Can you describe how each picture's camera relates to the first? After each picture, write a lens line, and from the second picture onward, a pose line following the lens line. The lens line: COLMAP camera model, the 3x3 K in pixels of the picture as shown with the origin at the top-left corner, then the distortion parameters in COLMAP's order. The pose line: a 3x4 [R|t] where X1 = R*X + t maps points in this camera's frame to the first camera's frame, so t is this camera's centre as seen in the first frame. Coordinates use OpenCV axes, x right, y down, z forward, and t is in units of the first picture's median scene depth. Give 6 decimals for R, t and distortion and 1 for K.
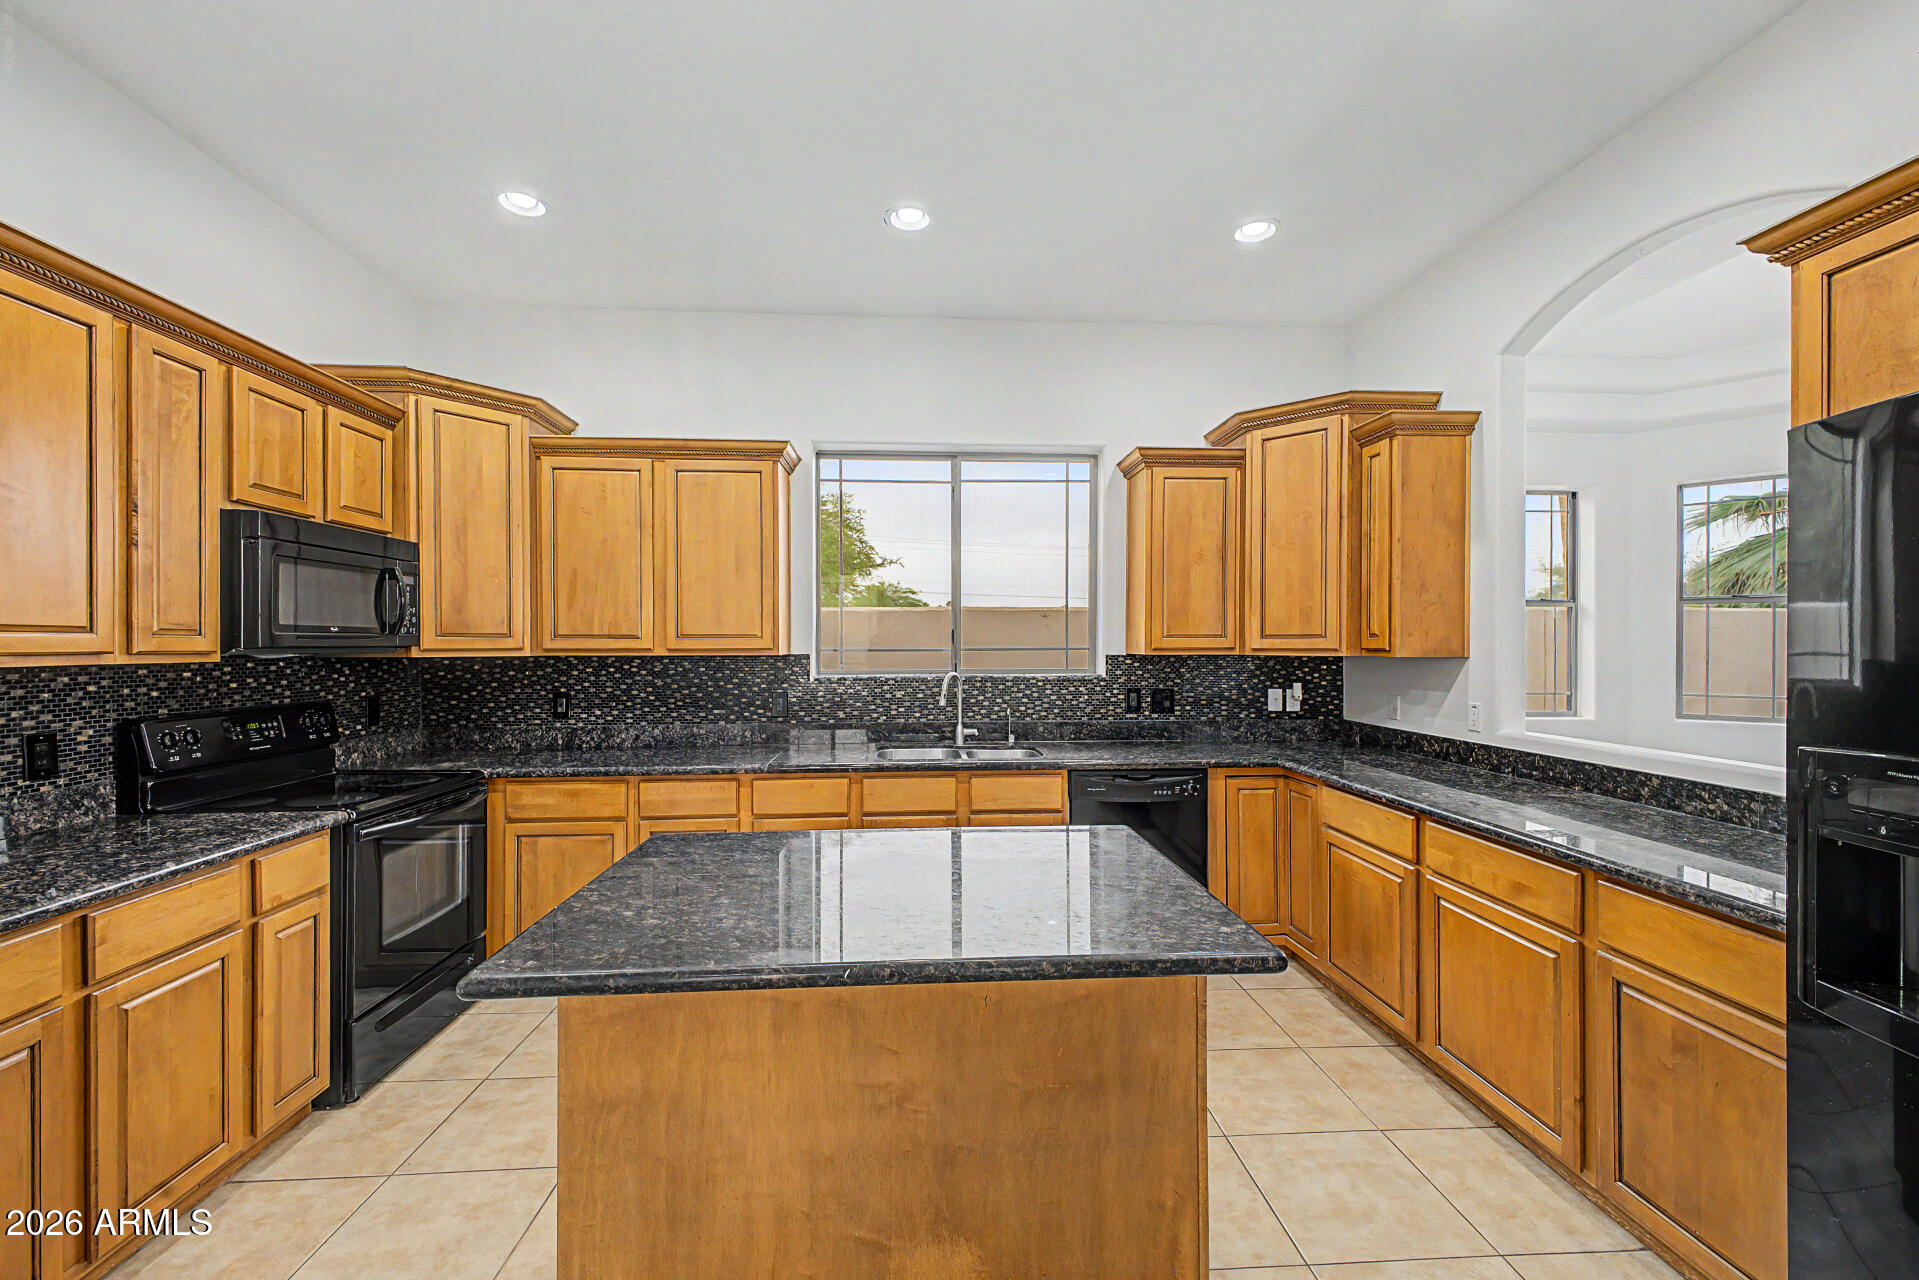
lens RADIAL K [[767.1, 0, 986.3], [0, 767.1, 651.6], [0, 0, 1]] dist [0.020899, -0.000051]
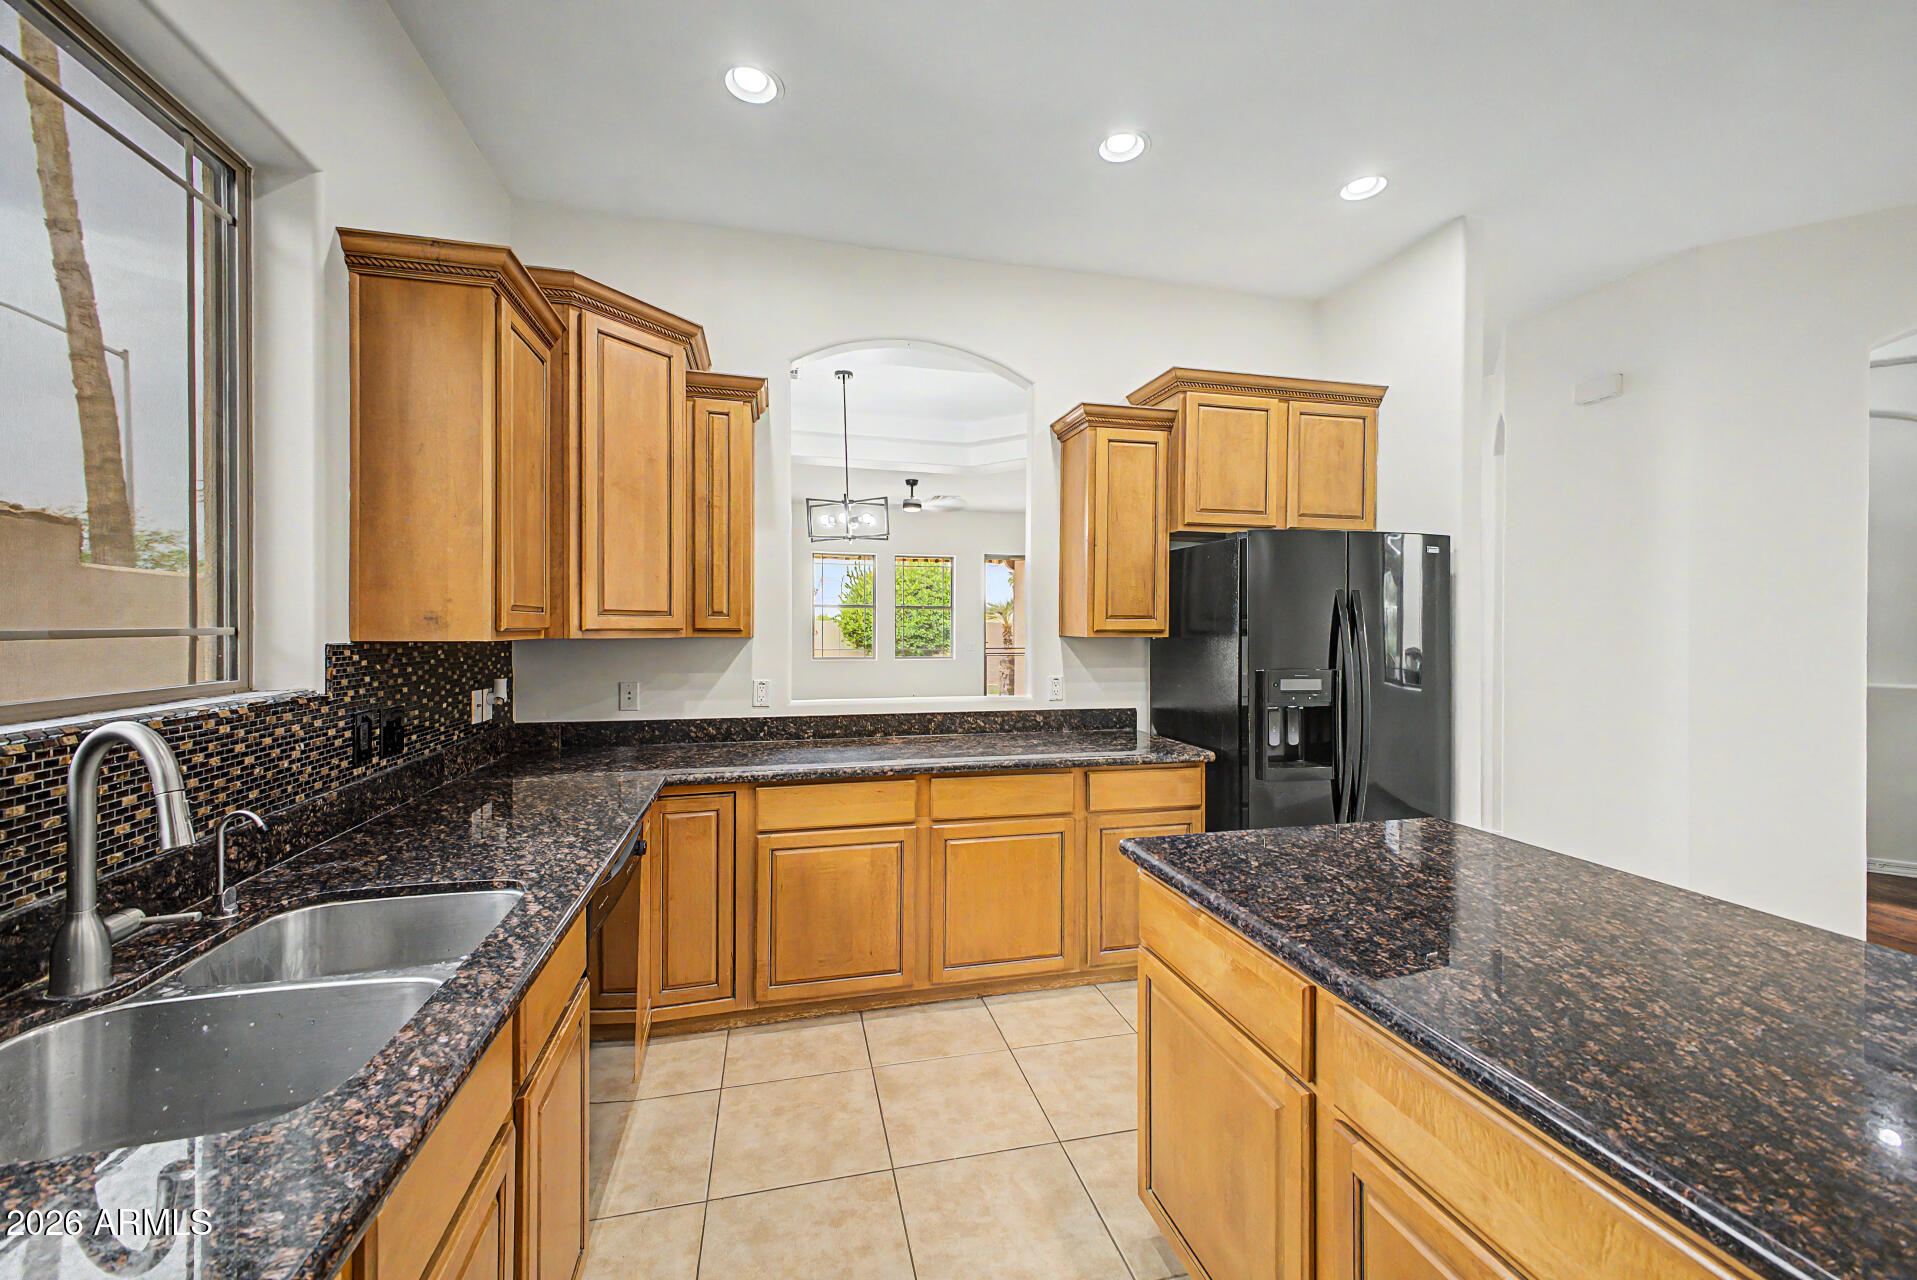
lens RADIAL K [[750.3, 0, 957.1], [0, 750.3, 631.2], [0, 0, 1]] dist [0.020629, -0.011040]
pose [[-0.157594, -0.006254, 0.987484, -0.391905], [0.006415, 0.999952, 0.007357, -0.005689], [-0.987483, 0.007494, -0.157546, 0.826008]]
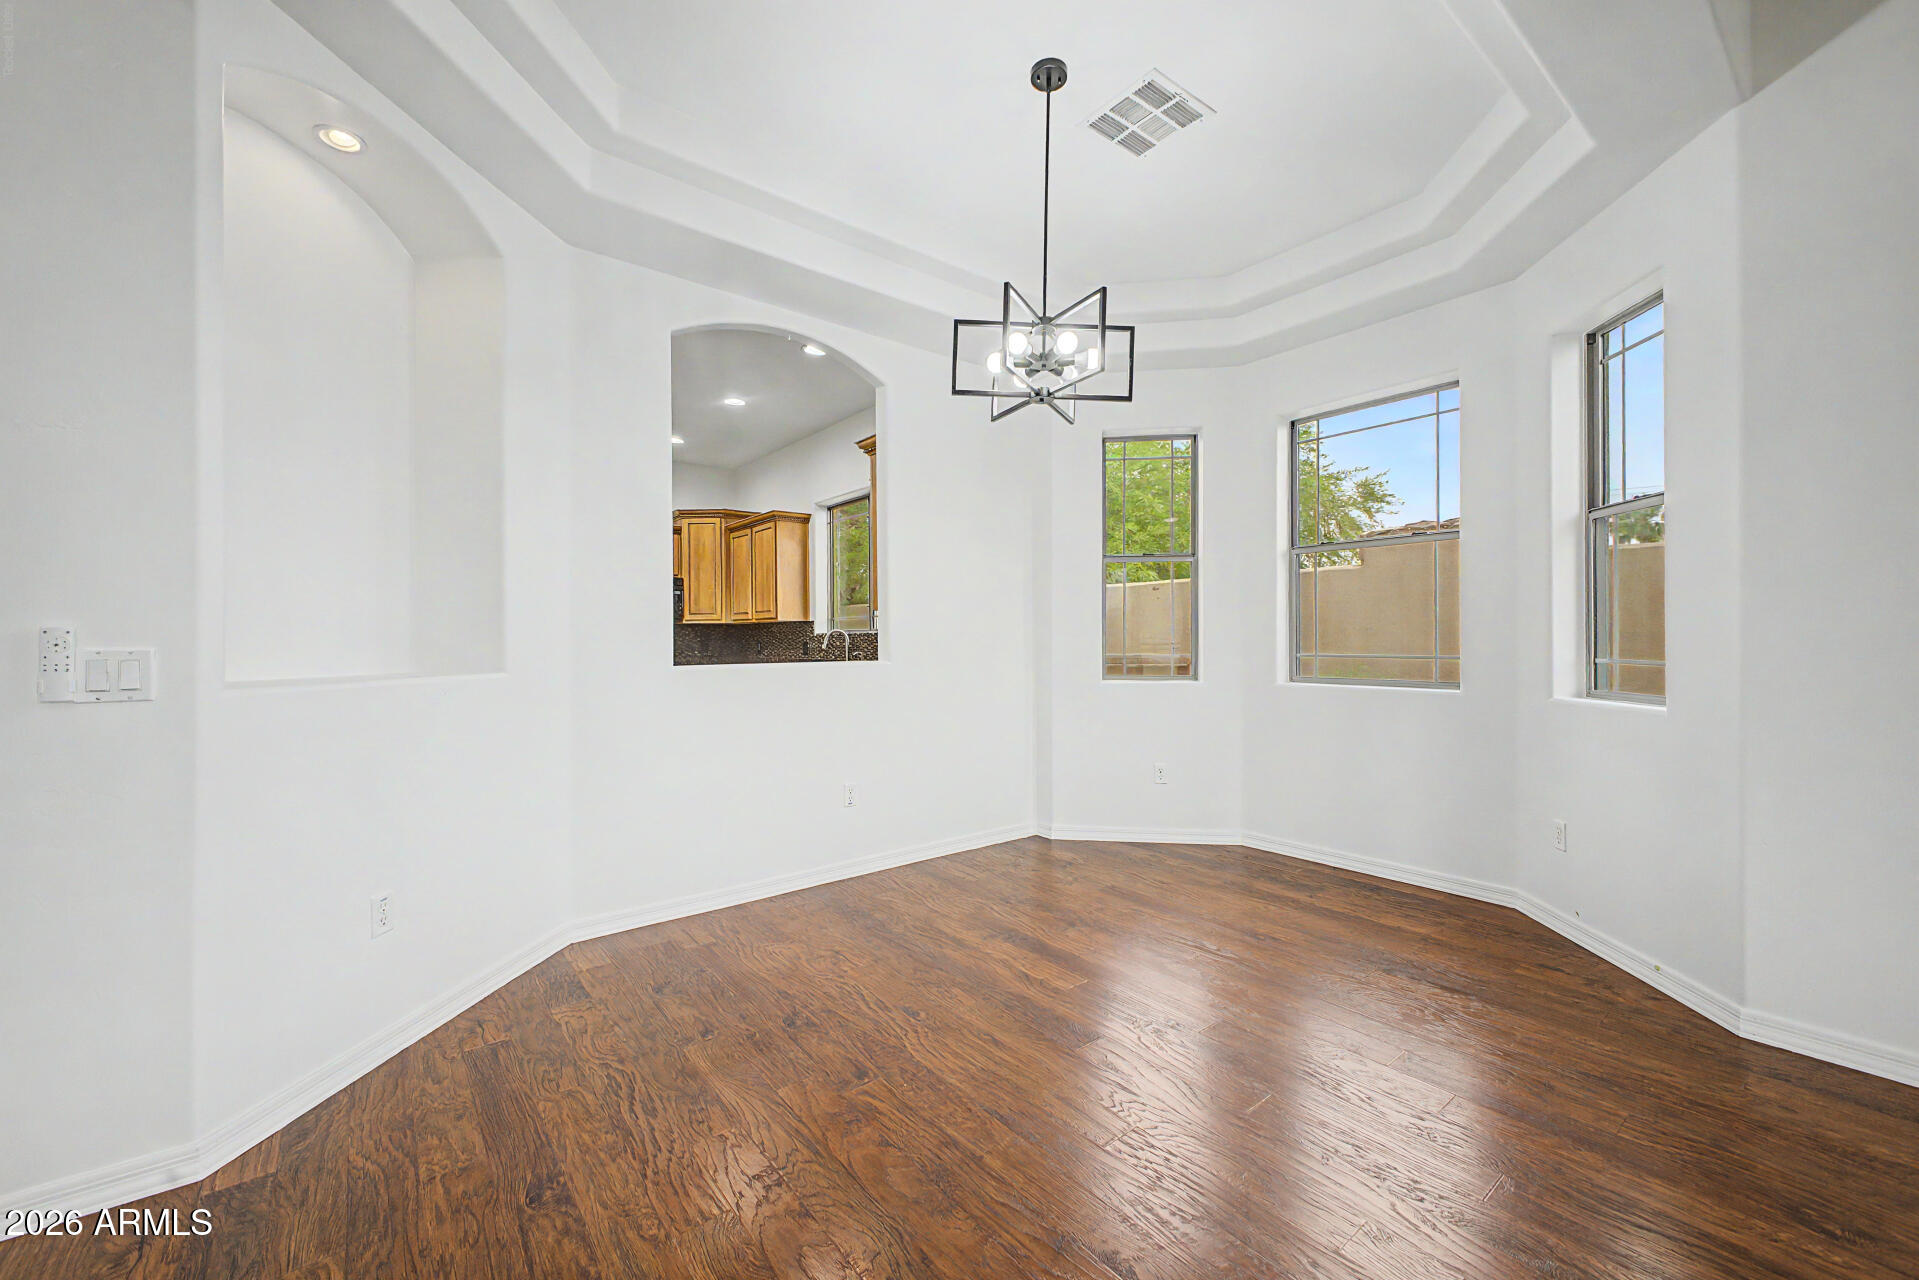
lens RADIAL K [[751.0, 0, 958.1], [0, 751.0, 631.2], [0, 0, 1]] dist [0.020629, -0.011040]
pose [[0.559577, -0.006457, -0.828753, 1.575692], [-0.006401, 0.999906, -0.012112, 0.051269], [0.828753, 0.012083, 0.559483, 0.334986]]
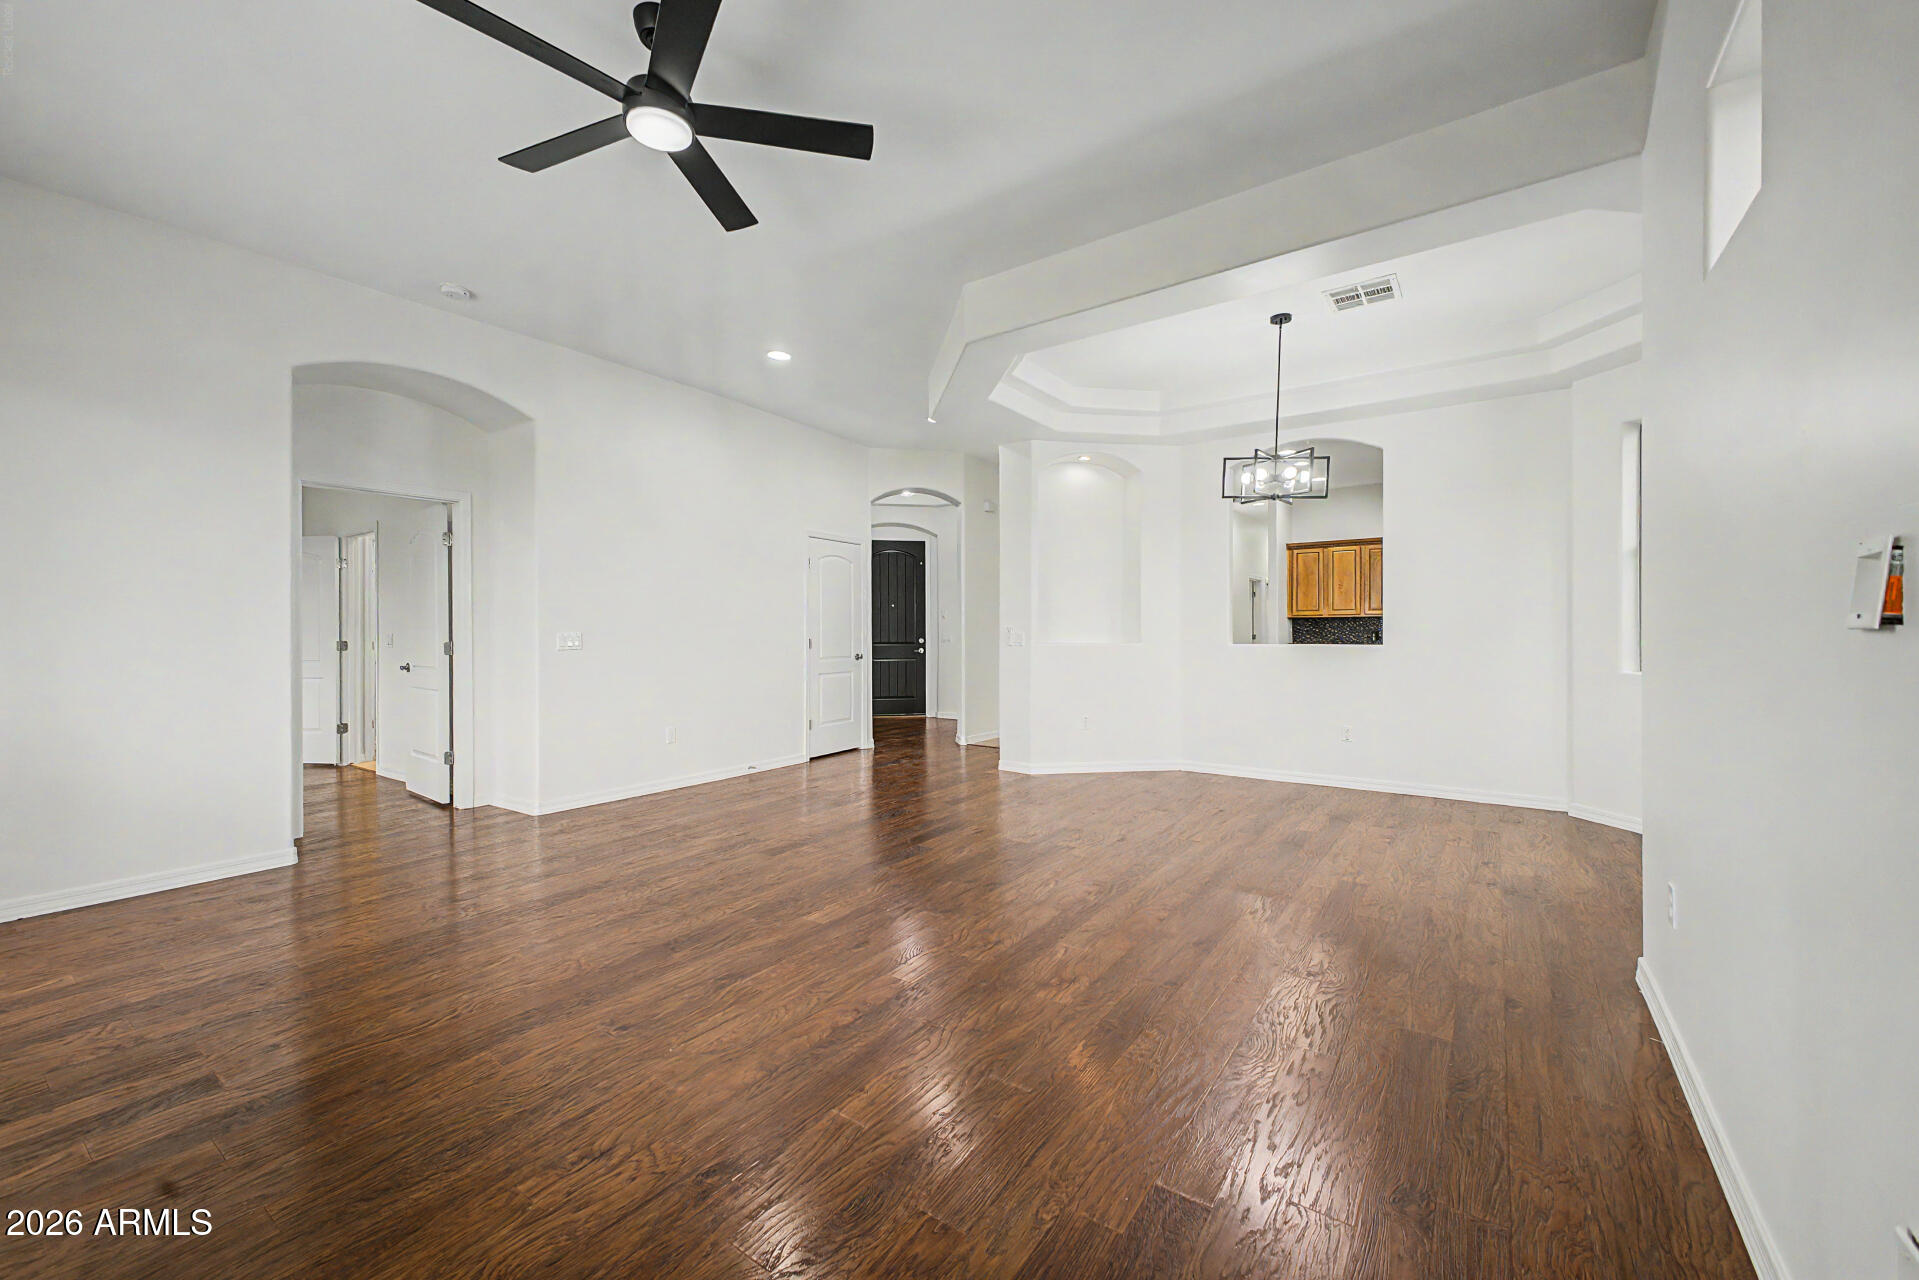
lens RADIAL K [[751.0, 0, 958.1], [0, 751.0, 631.2], [0, 0, 1]] dist [0.020629, -0.011040]
pose [[-0.628624, 0.004149, -0.777698, 2.385991], [0.001359, 0.999990, 0.004236, 0.049022], [0.777708, 0.001606, -0.628624, 1.153526]]
